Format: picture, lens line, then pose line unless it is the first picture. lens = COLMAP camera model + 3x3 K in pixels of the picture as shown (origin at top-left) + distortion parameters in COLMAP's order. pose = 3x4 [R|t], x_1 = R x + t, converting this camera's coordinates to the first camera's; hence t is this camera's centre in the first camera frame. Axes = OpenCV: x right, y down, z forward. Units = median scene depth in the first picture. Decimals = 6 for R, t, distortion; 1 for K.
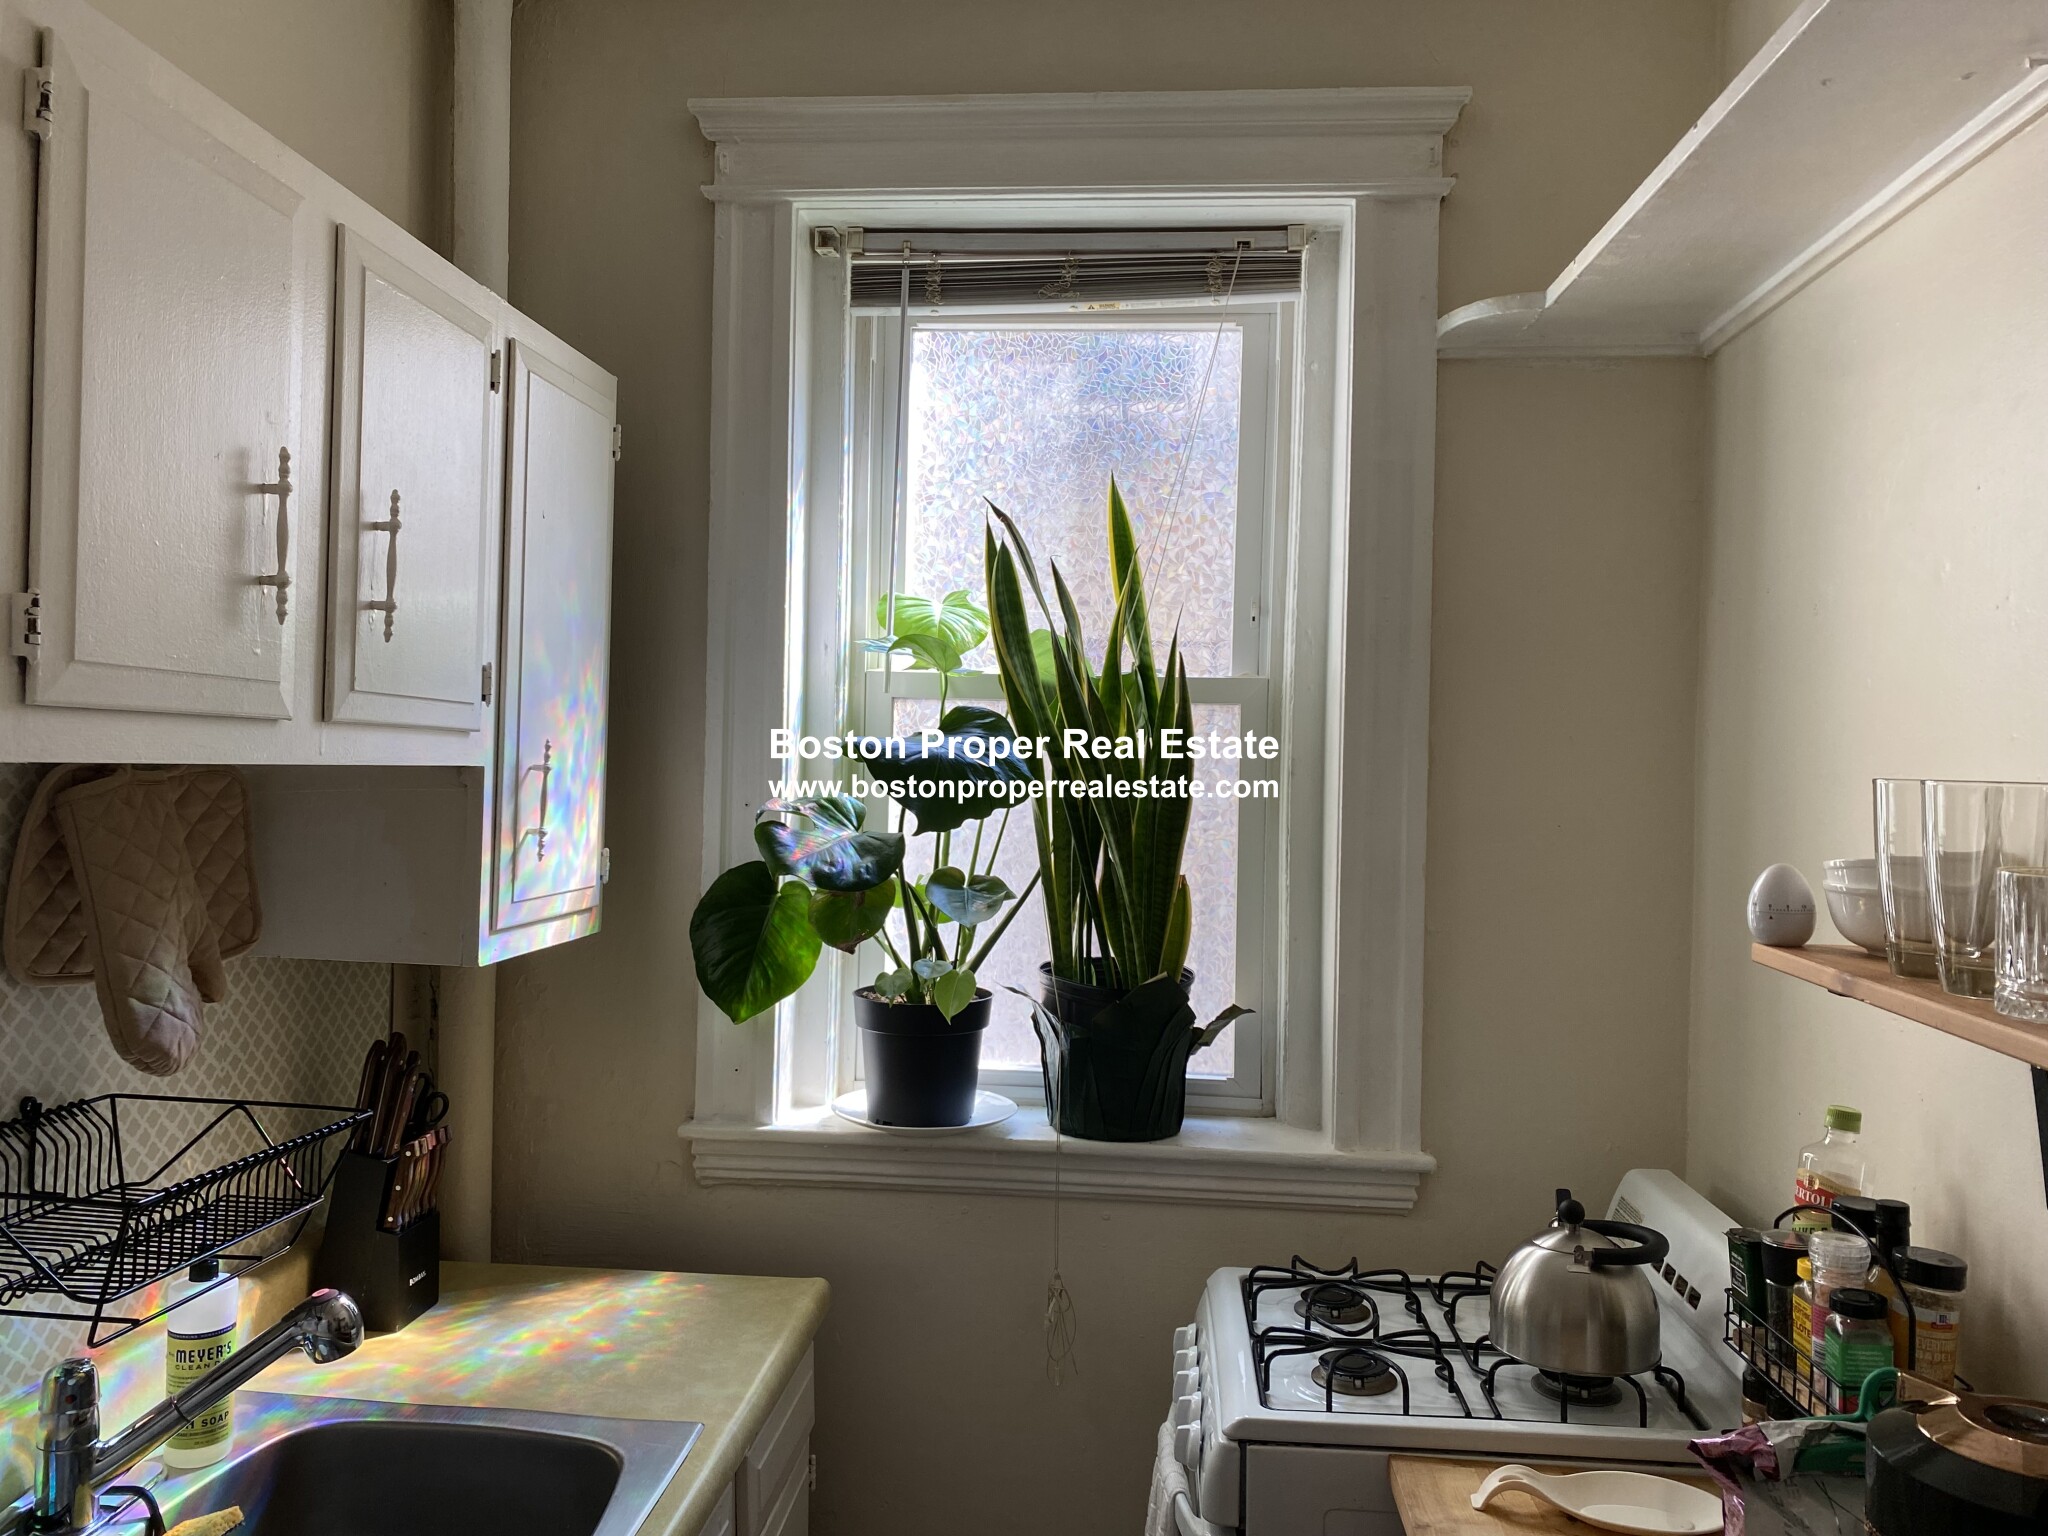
lens RADIAL K [[1563.2, 0, 1030.0], [0, 1563.2, 747.6], [0, 0, 1]] dist [0.048267, -0.046292]
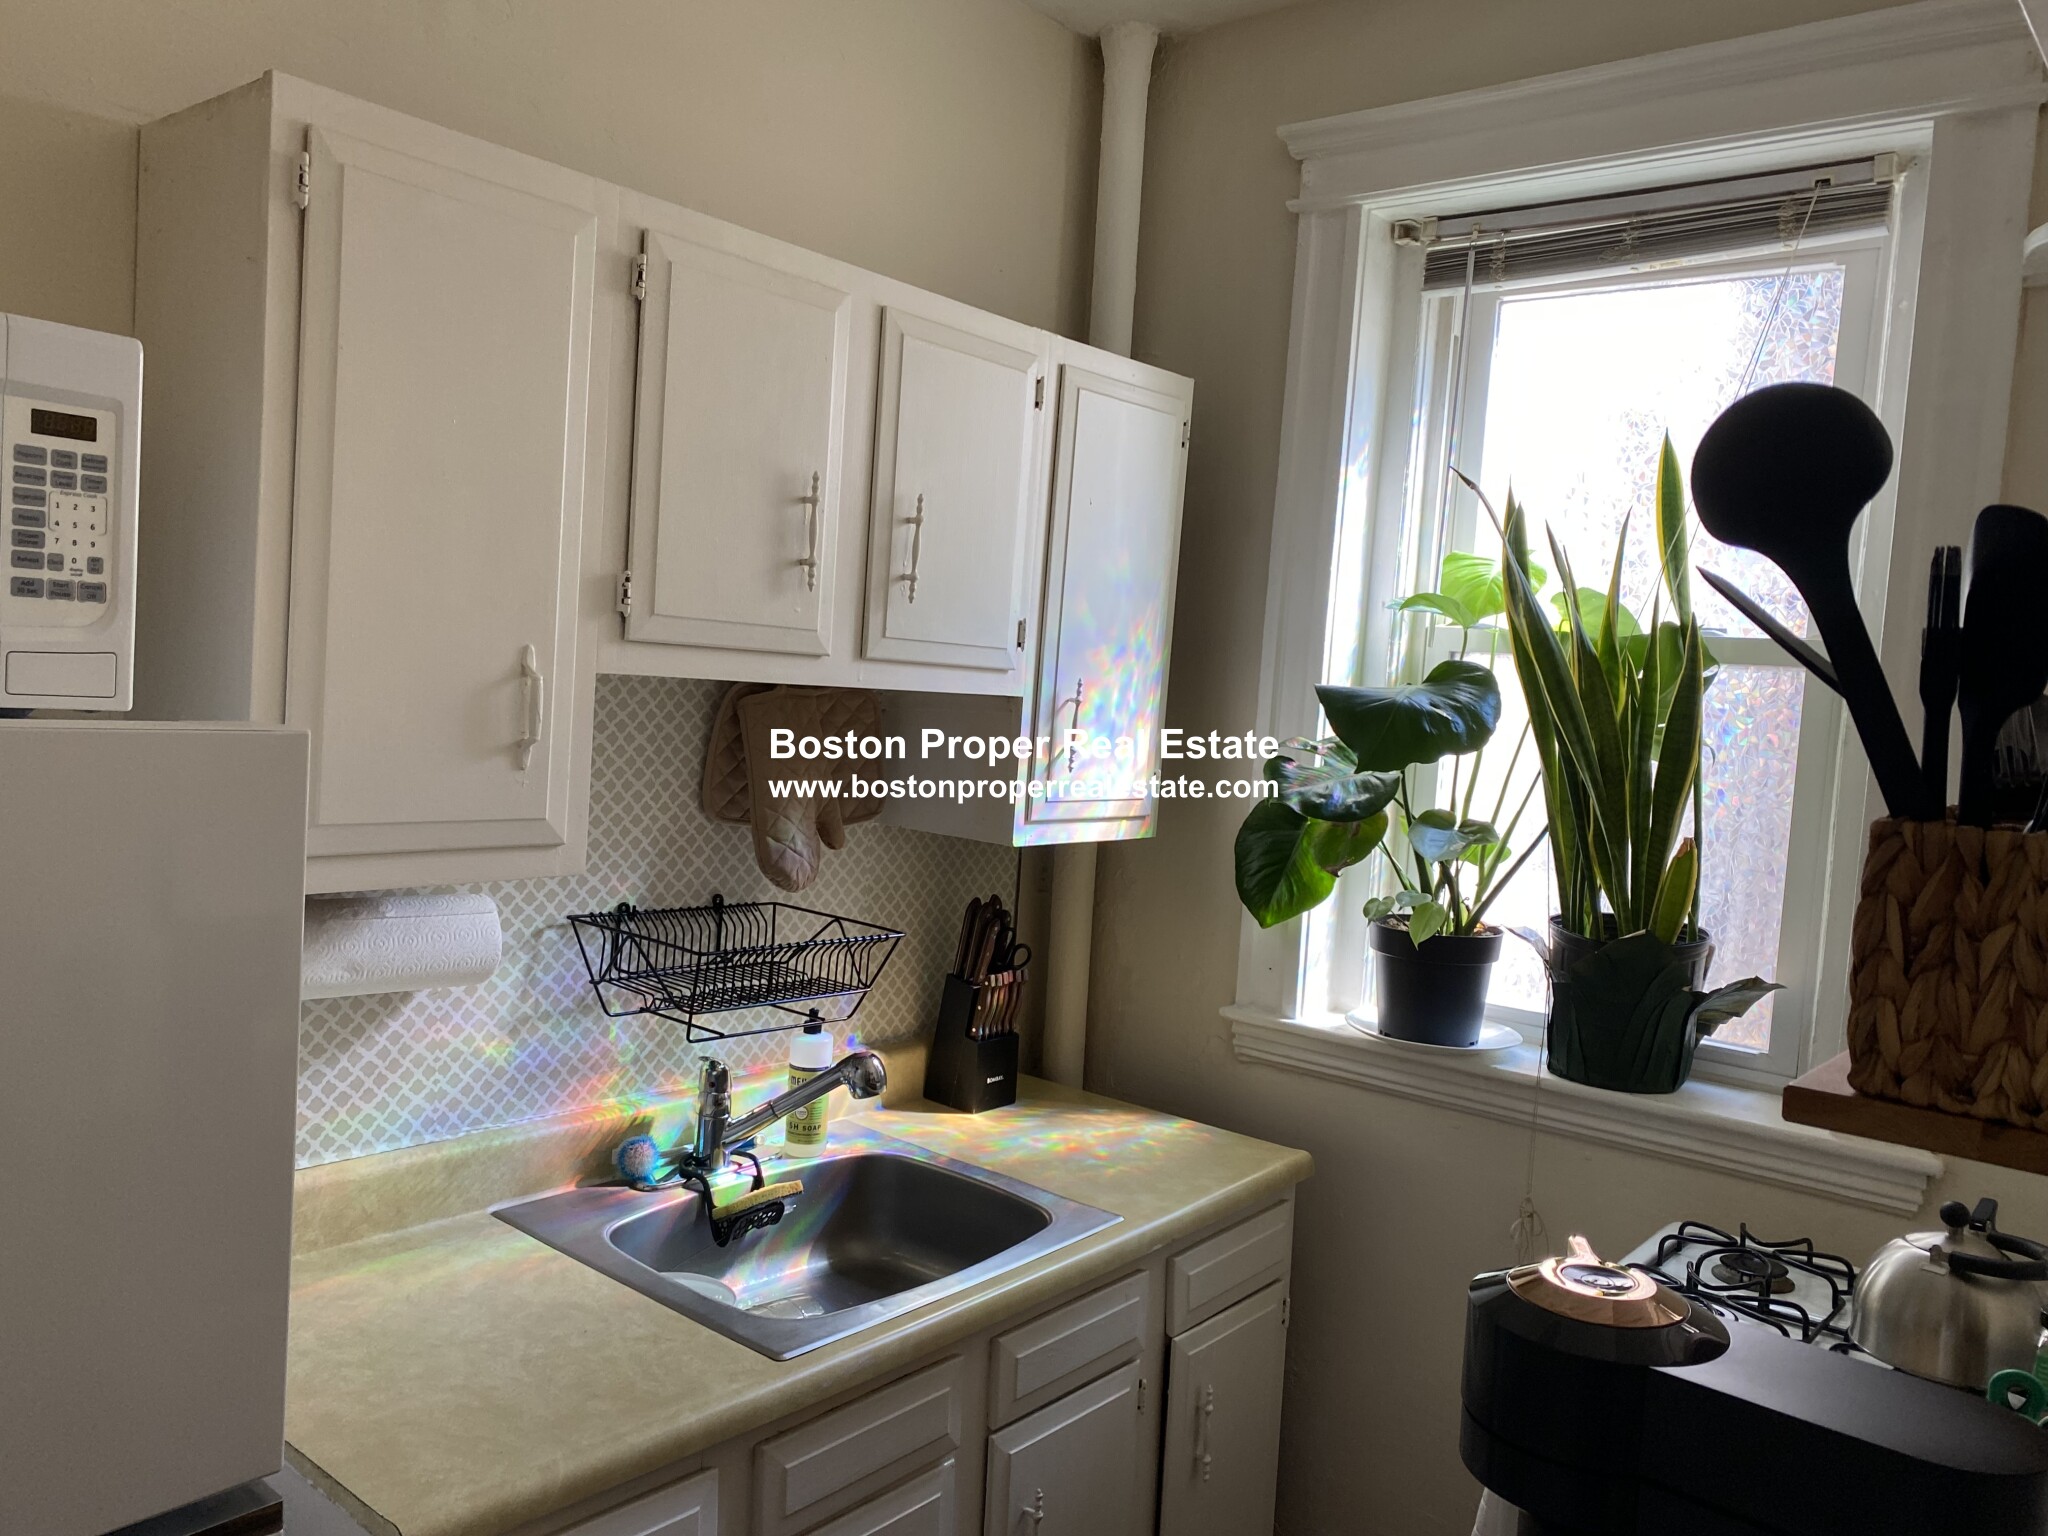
lens RADIAL K [[1563.2, 0, 1018.2], [0, 1563.2, 761.3], [0, 0, 1]] dist [0.048267, -0.046292]
pose [[0.829285, 0.064150, -0.555132, 0.328396], [-0.041881, 0.997730, 0.052731, -0.002433], [0.557255, -0.020479, 0.830089, -0.078263]]
